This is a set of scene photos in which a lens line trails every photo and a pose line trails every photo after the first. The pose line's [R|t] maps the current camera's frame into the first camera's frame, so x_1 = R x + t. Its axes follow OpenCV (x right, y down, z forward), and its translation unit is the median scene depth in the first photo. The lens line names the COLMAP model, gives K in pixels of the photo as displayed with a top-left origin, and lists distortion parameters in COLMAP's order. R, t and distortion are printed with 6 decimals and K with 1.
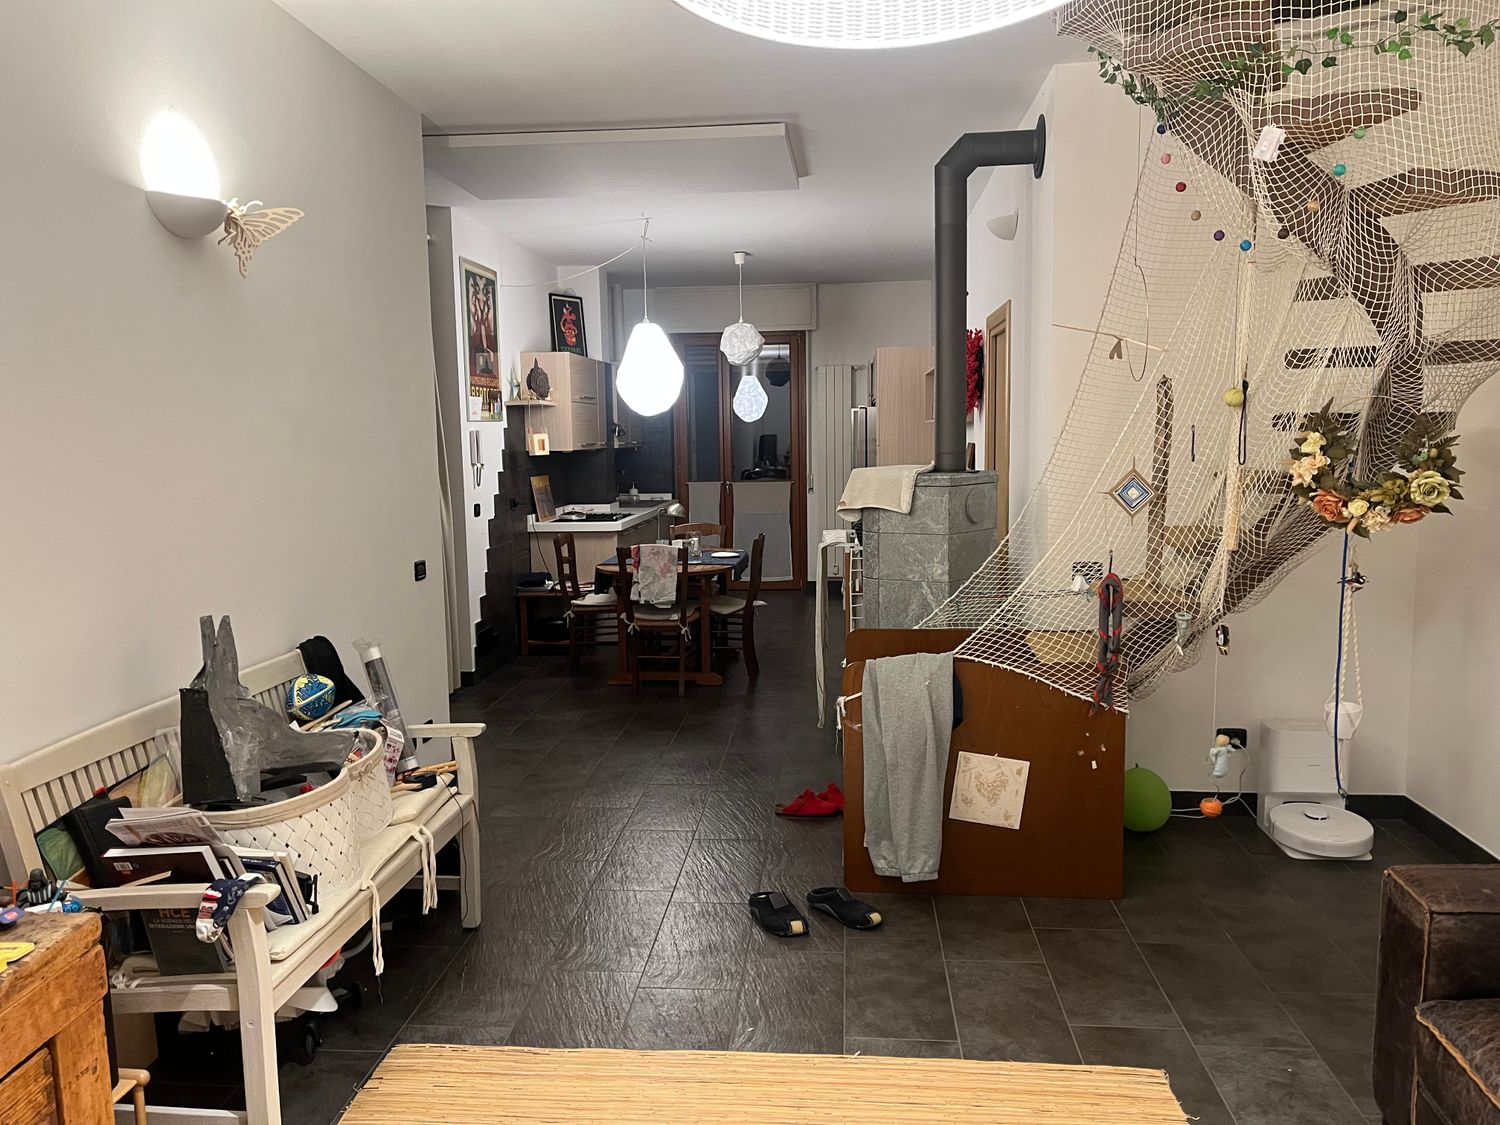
lens RADIAL K [[1127.0, 0, 750.3], [0, 1127.0, 568.2], [0, 0, 1]] dist [0.046617, 0.000352]
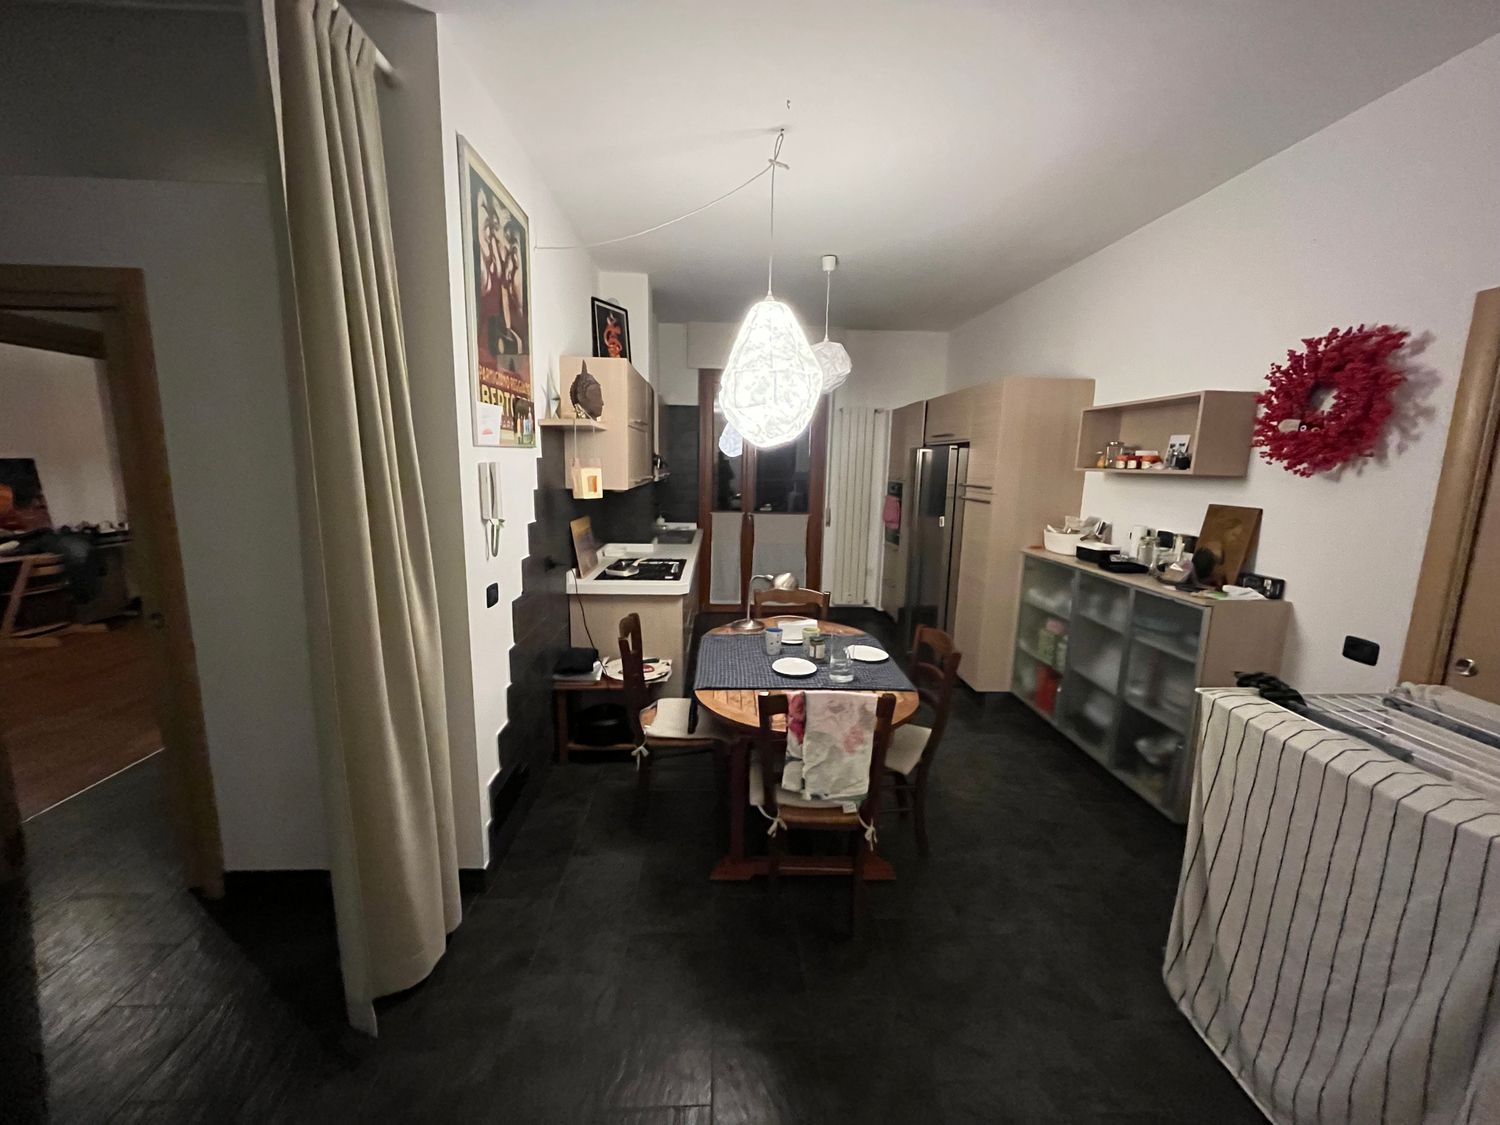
lens RADIAL K [[606.7, 0, 749.3], [0, 606.7, 561.3], [0, 0, 1]] dist [-0.003824, -0.000402]
pose [[0.990736, 0.014130, 0.135069, -0.136964], [-0.020044, 0.998894, 0.042526, -0.078275], [-0.134318, -0.044839, 0.989923, 0.605946]]
